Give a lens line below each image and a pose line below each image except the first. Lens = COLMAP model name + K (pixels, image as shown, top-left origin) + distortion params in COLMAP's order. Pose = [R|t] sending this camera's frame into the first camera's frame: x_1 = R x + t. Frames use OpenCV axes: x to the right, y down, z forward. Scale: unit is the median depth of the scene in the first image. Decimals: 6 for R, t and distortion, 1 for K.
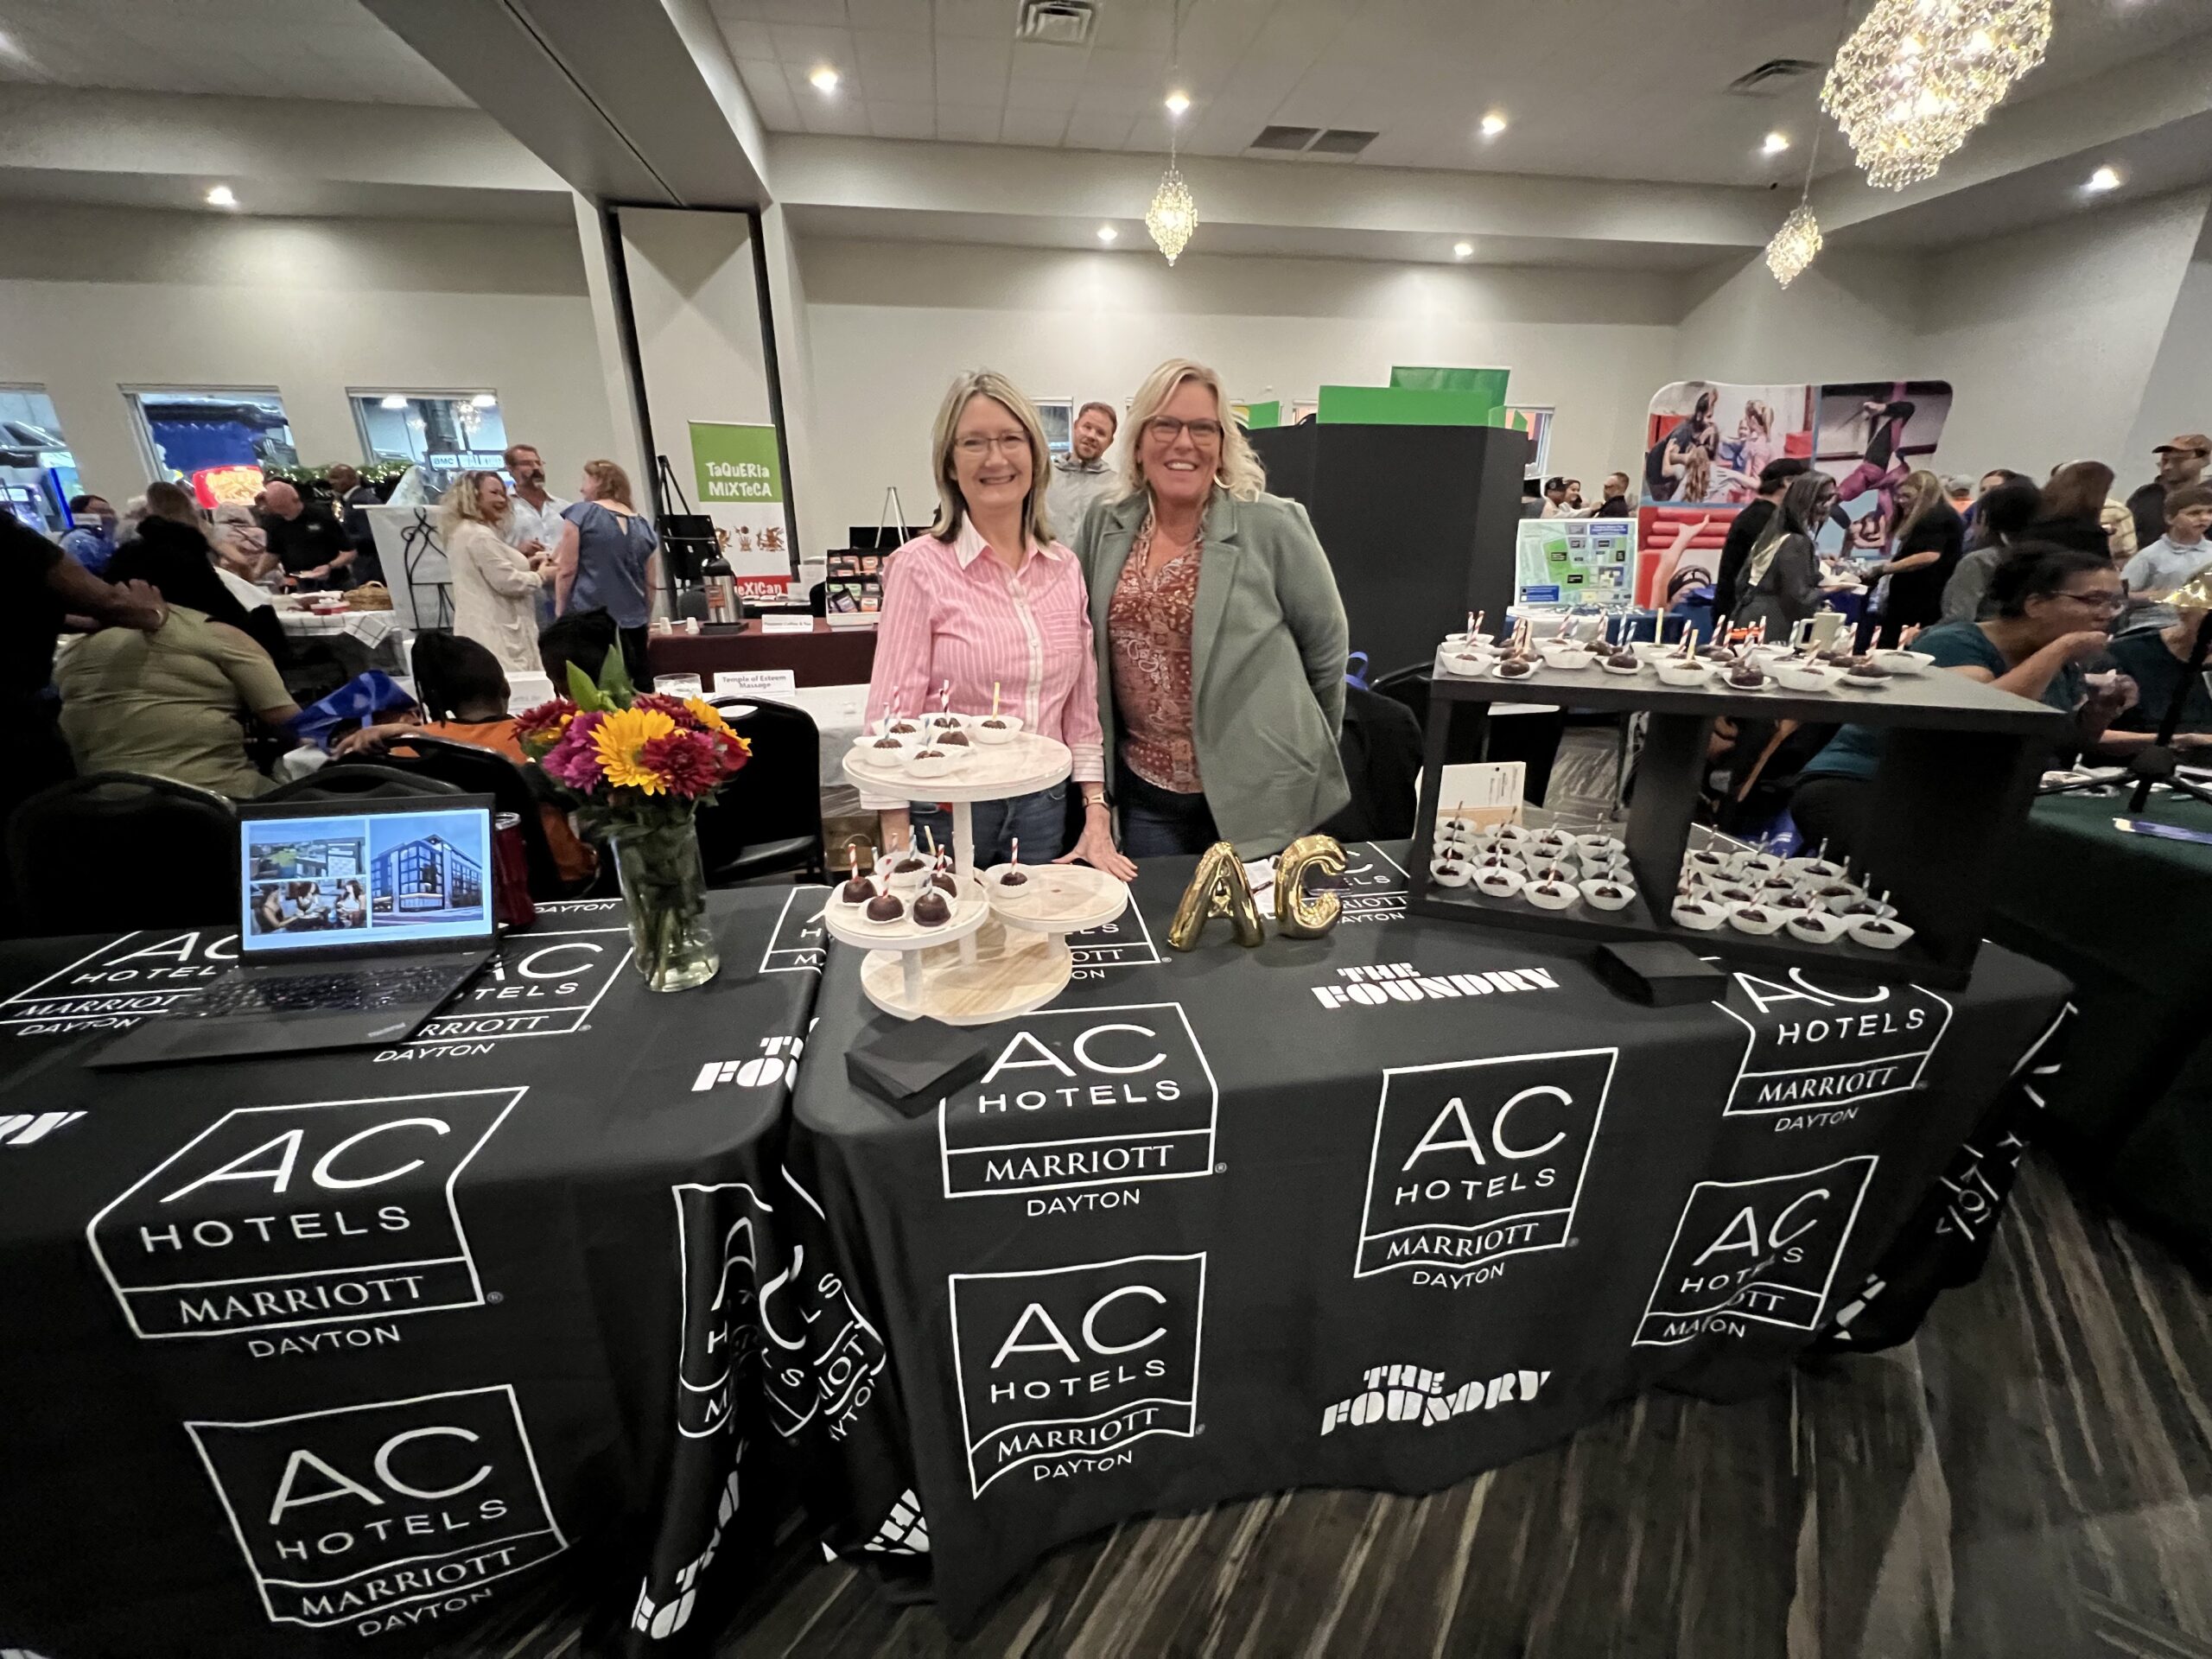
lens RADIAL K [[892.6, 0, 1102.4], [0, 892.6, 834.3], [0, 0, 1]] dist [0.001232, -0.000026]
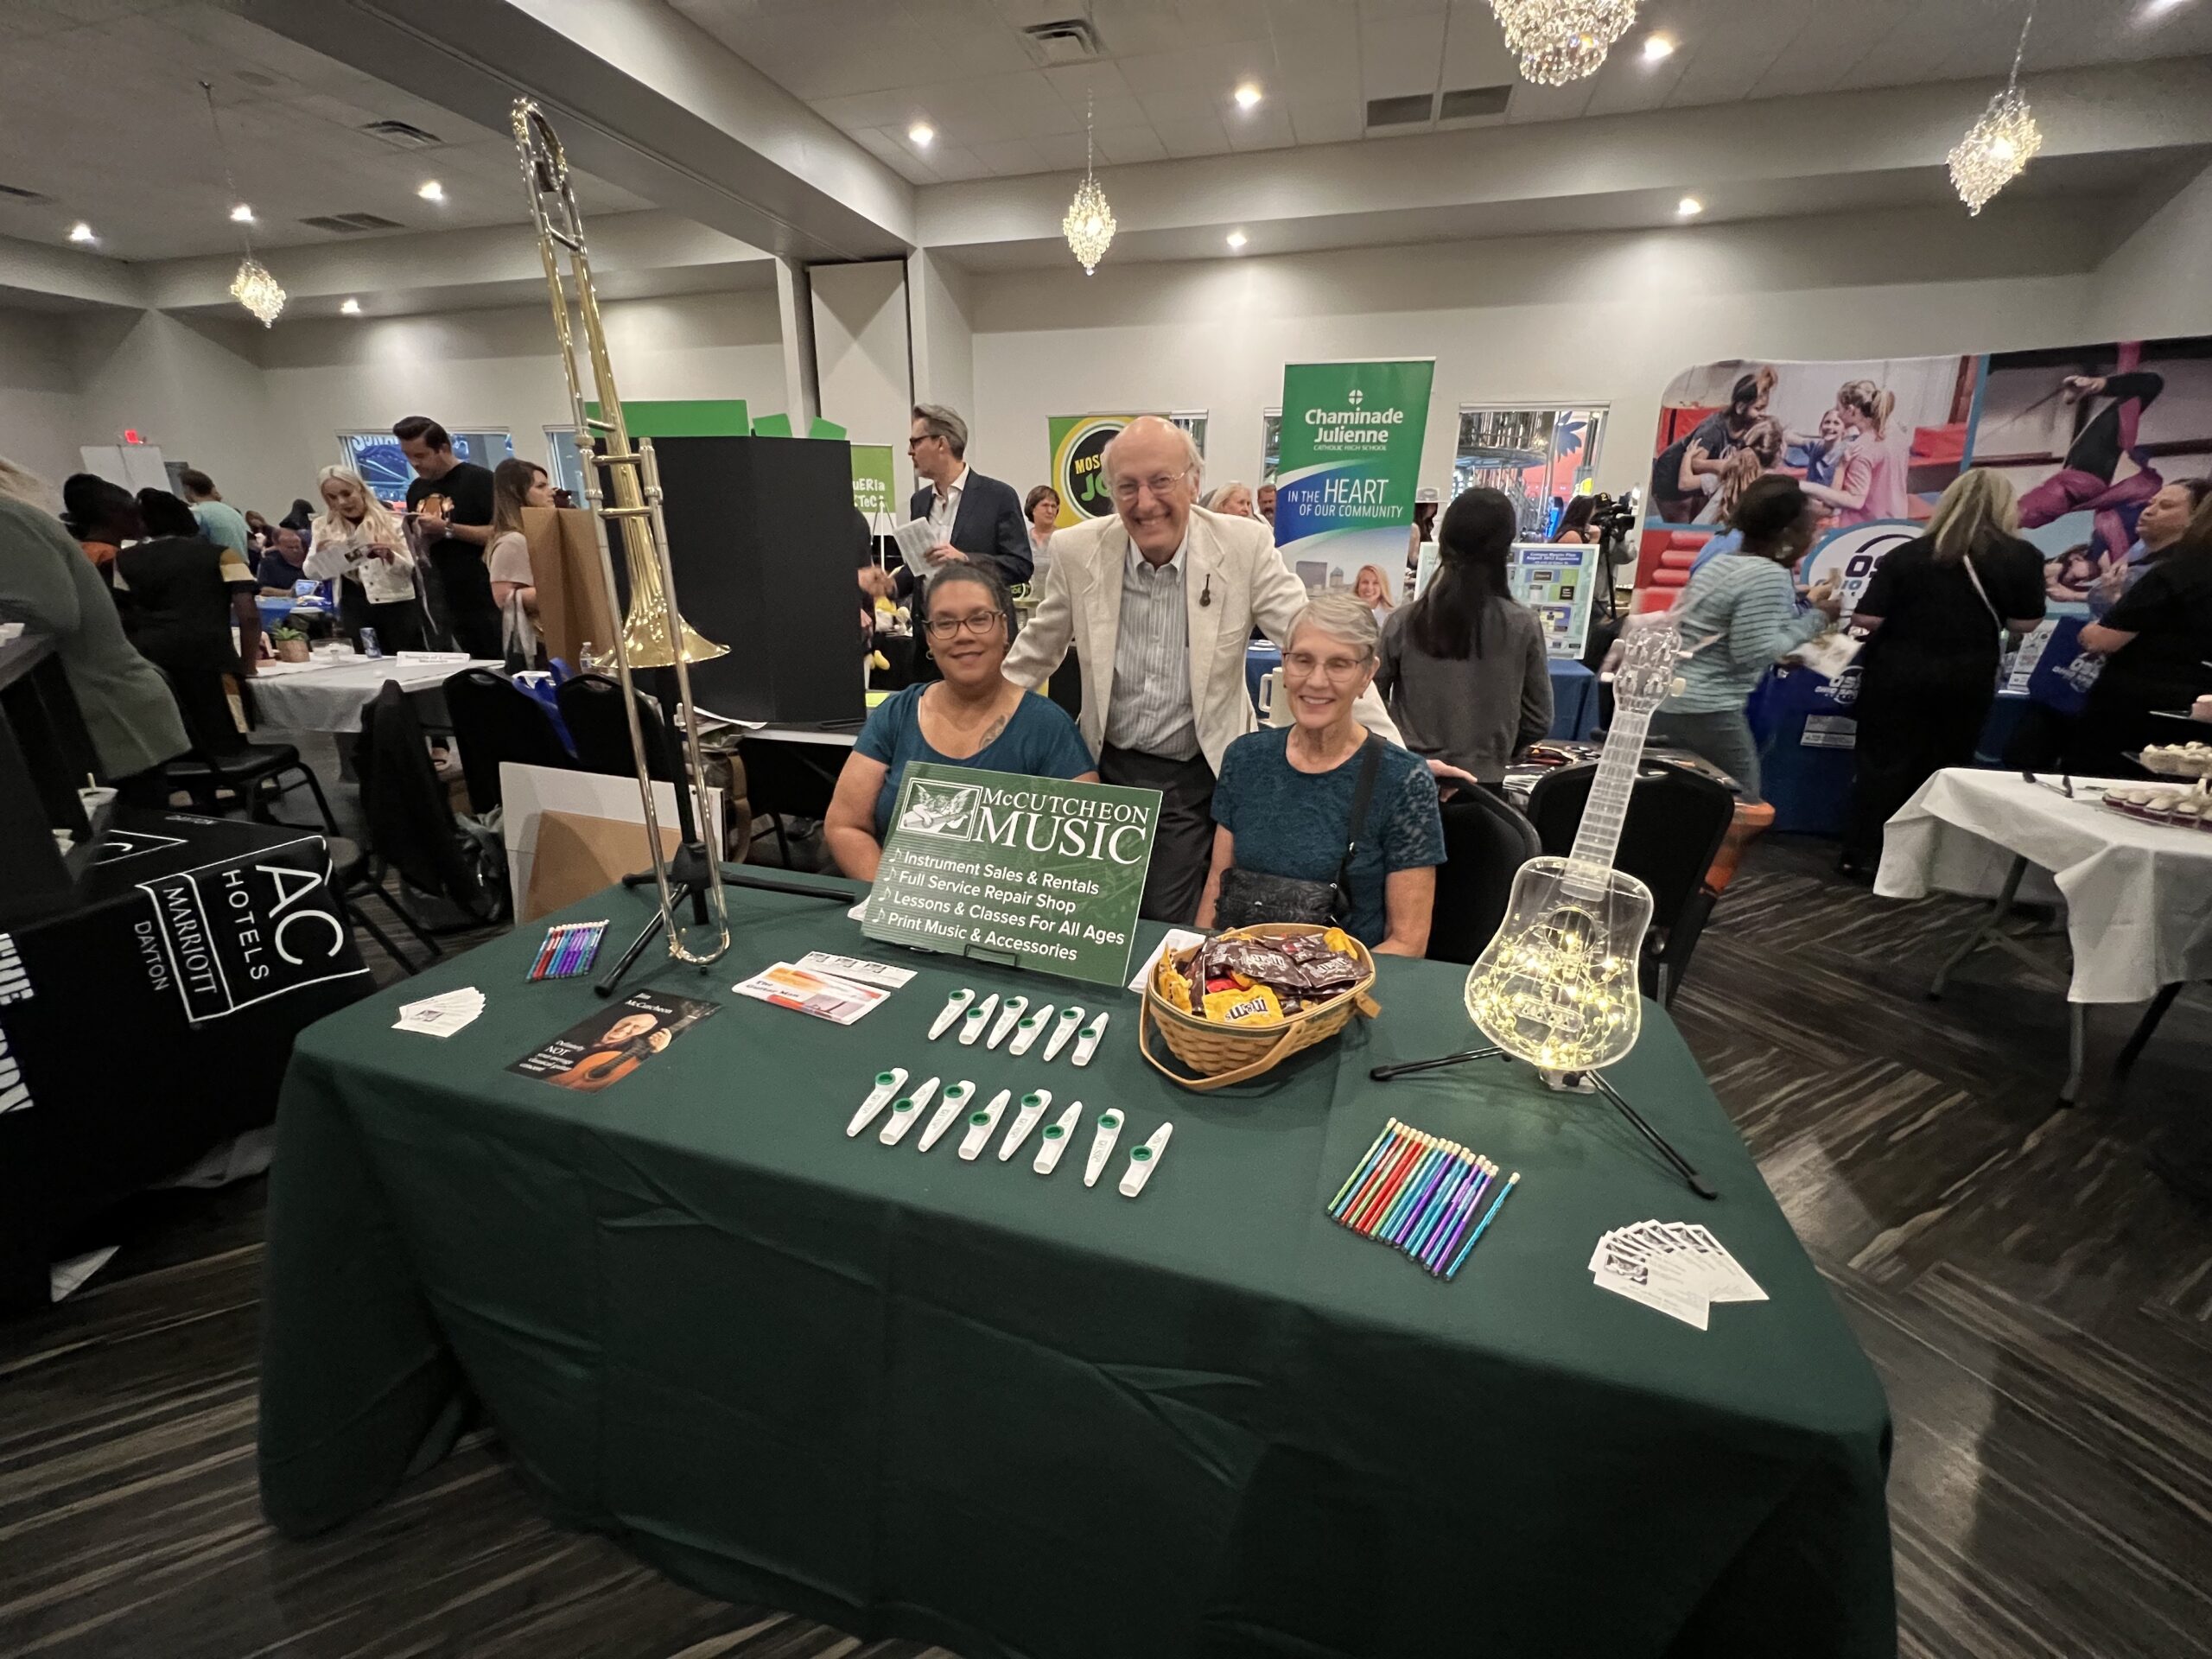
lens RADIAL K [[892.6, 0, 1096.5], [0, 892.6, 828.5], [0, 0, 1]] dist [0.001232, -0.000026]
pose [[0.895730, 0.157252, -0.415860, 0.535652], [-0.163692, 0.986301, 0.020378, -0.056565], [0.413368, 0.049820, 0.909200, 0.132237]]
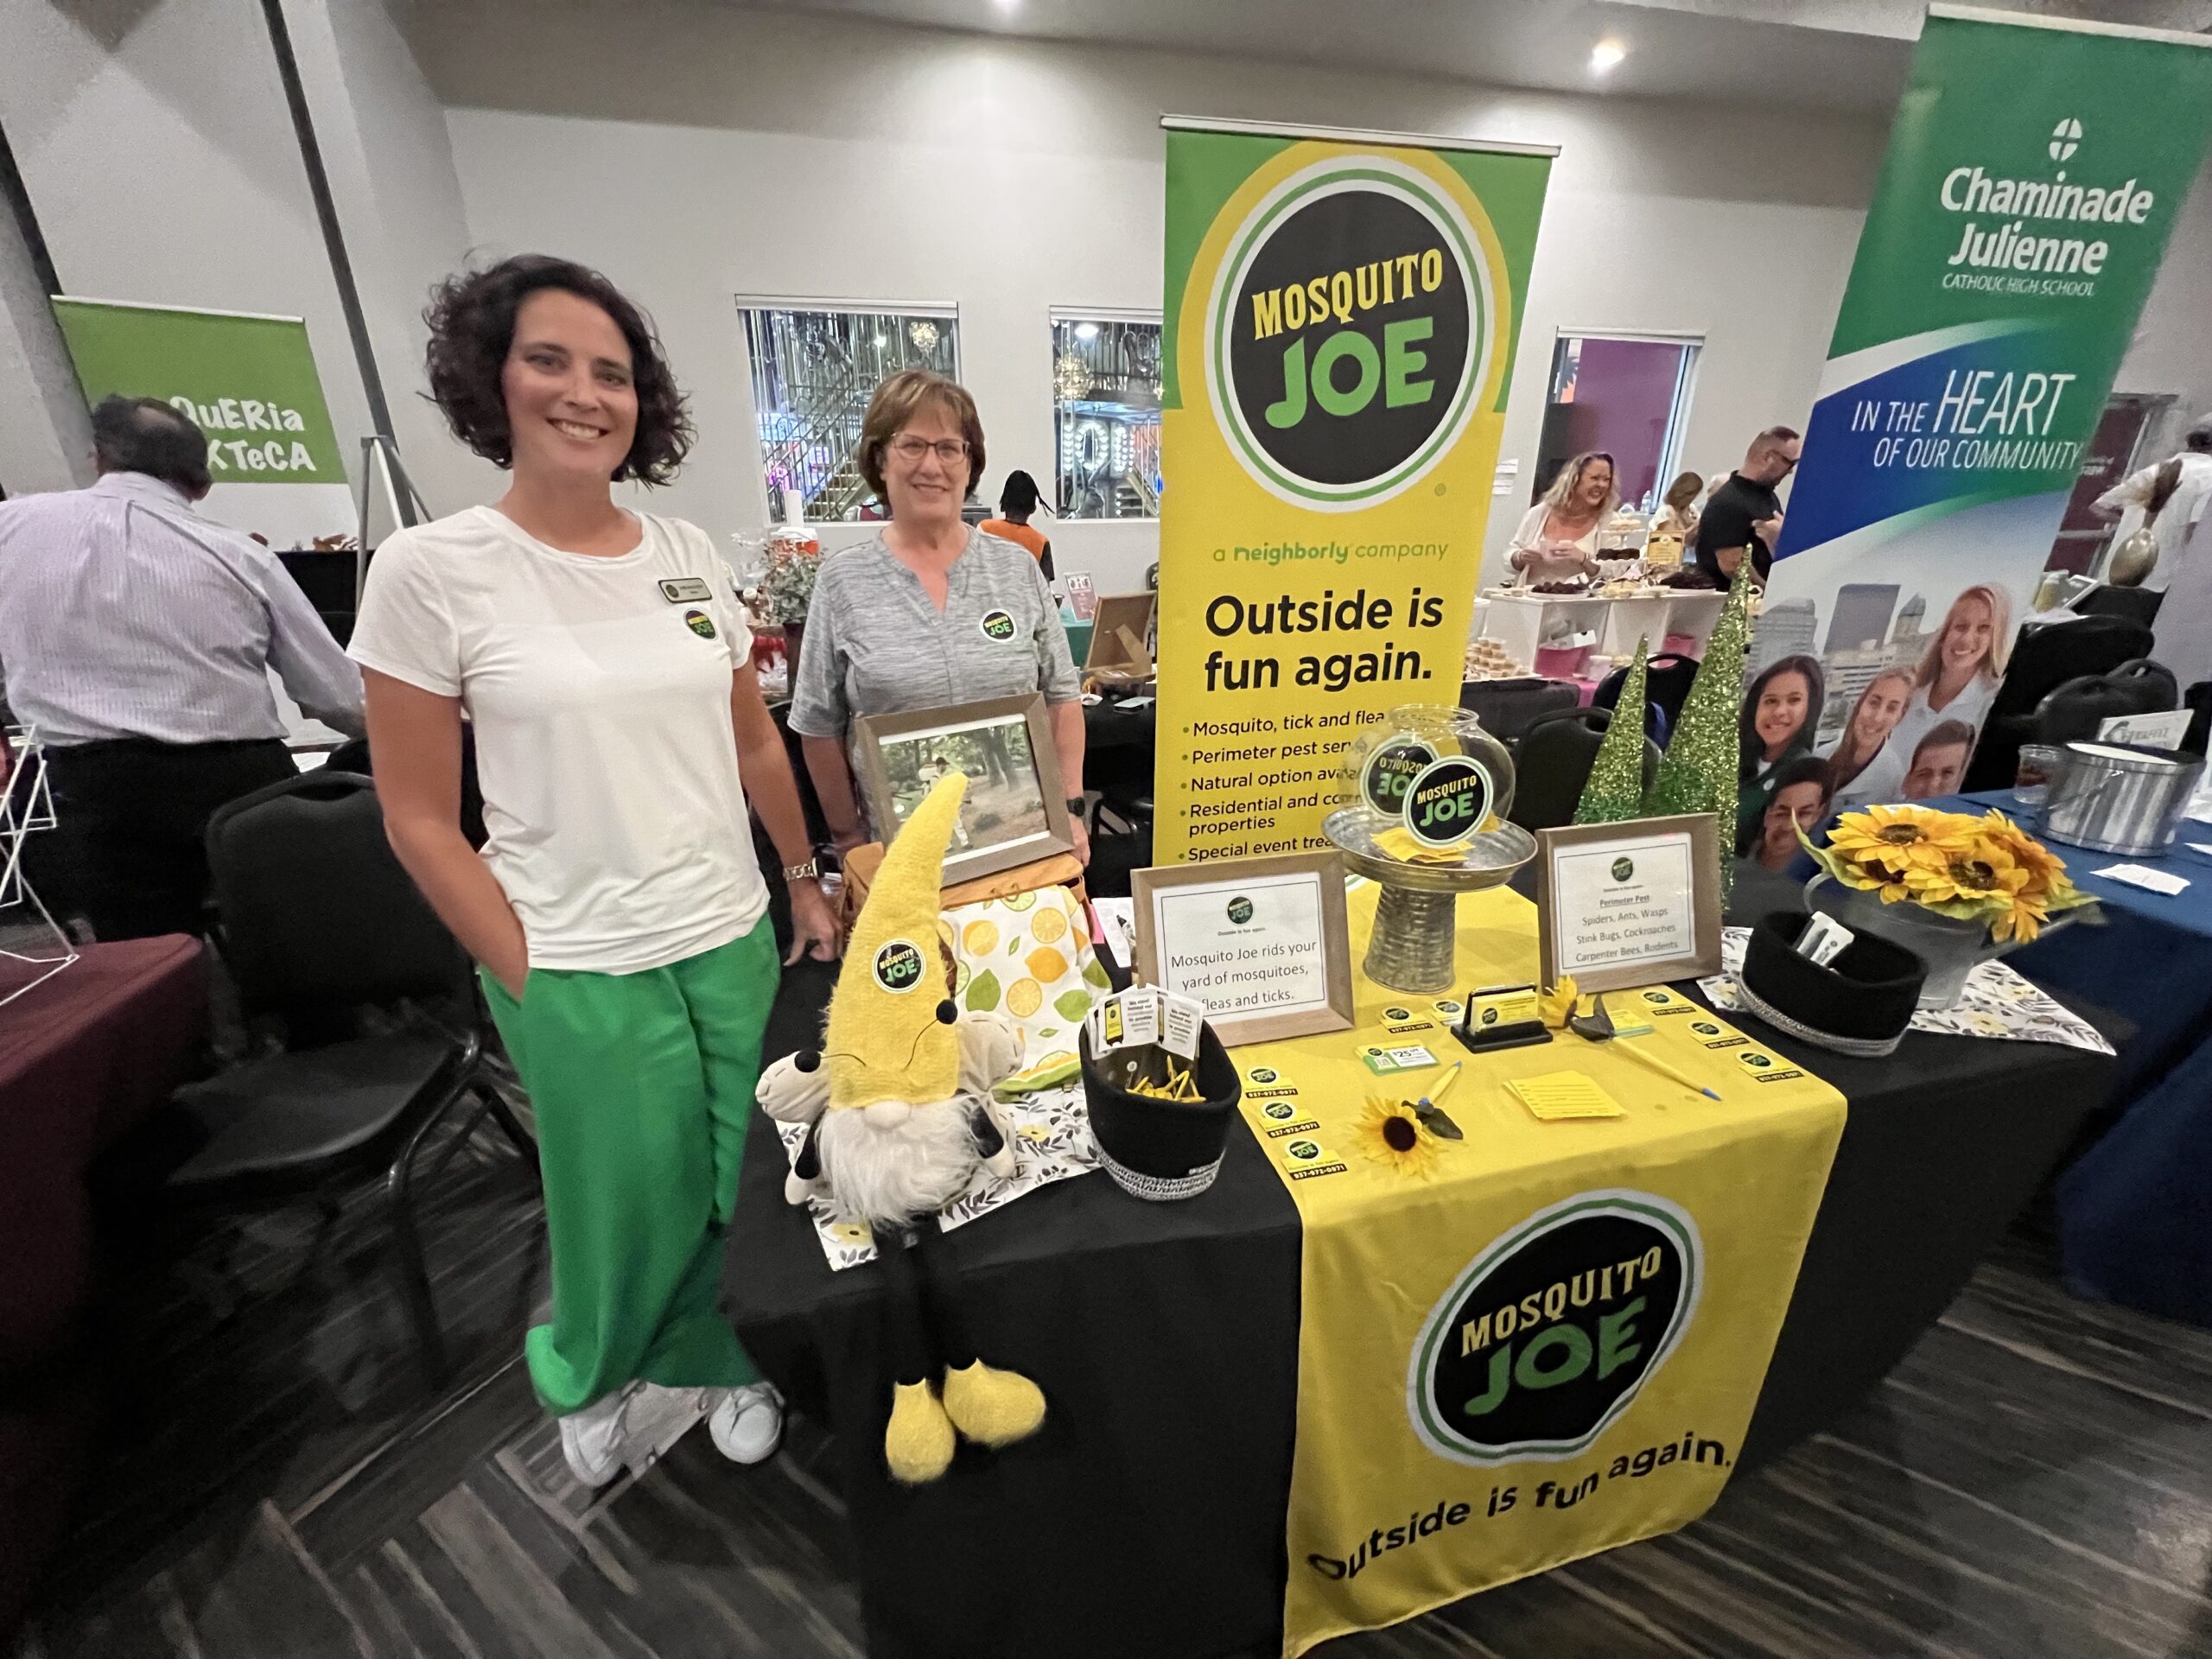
lens RADIAL K [[892.6, 0, 1091.2], [0, 892.6, 835.8], [0, 0, 1]] dist [0.001232, -0.000026]
pose [[0.997614, -0.025917, 0.063994, 0.016731], [0.024771, 0.999519, 0.018638, -0.237205], [-0.064446, -0.017009, 0.997776, 0.643025]]
